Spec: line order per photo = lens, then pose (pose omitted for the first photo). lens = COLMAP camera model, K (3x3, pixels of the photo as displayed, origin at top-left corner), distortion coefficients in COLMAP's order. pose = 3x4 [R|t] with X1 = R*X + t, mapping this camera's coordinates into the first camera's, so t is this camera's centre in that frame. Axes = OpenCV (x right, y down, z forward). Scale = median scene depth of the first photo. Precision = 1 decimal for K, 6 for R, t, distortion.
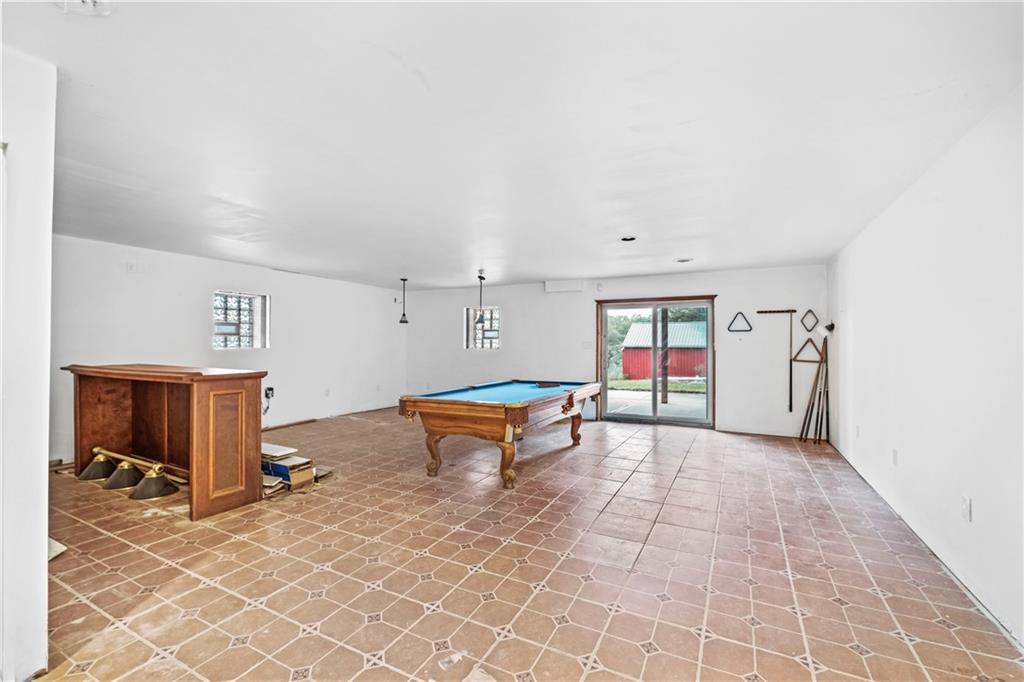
lens RADIAL K [[437.4, 0, 511.3], [0, 437.4, 339.0], [0, 0, 1]] dist [0.000941, -0.000009]
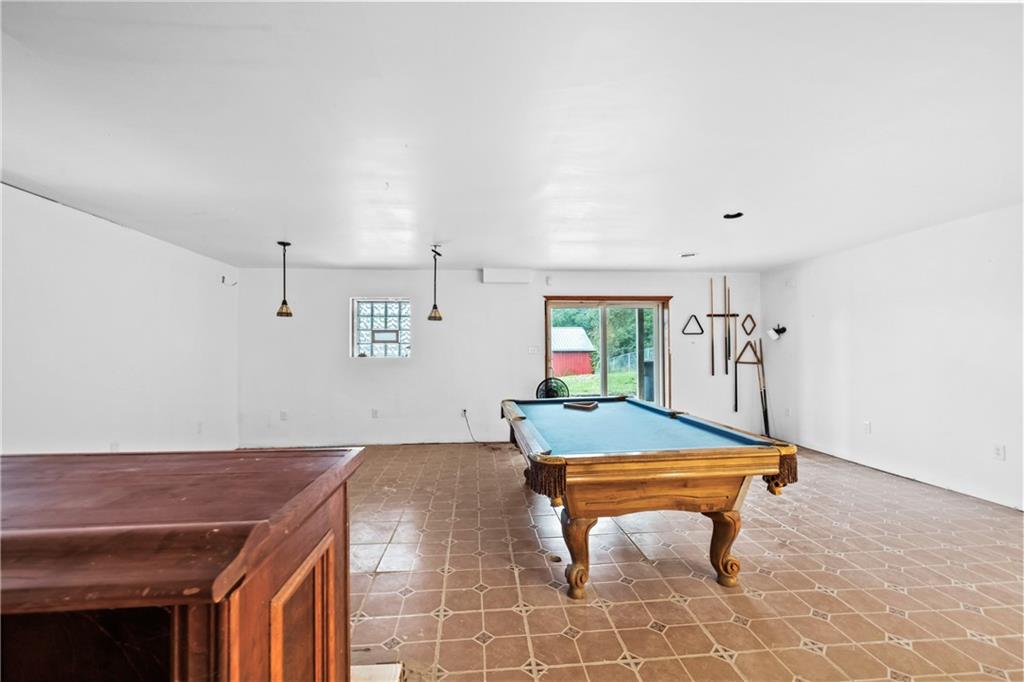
lens RADIAL K [[437.4, 0, 511.3], [0, 437.4, 339.0], [0, 0, 1]] dist [0.000941, -0.000009]
pose [[0.843330, 0.002598, 0.537390, -0.345611], [0.003828, 0.999934, -0.010841, 0.002218], [-0.537383, 0.011199, 0.843264, 0.375983]]
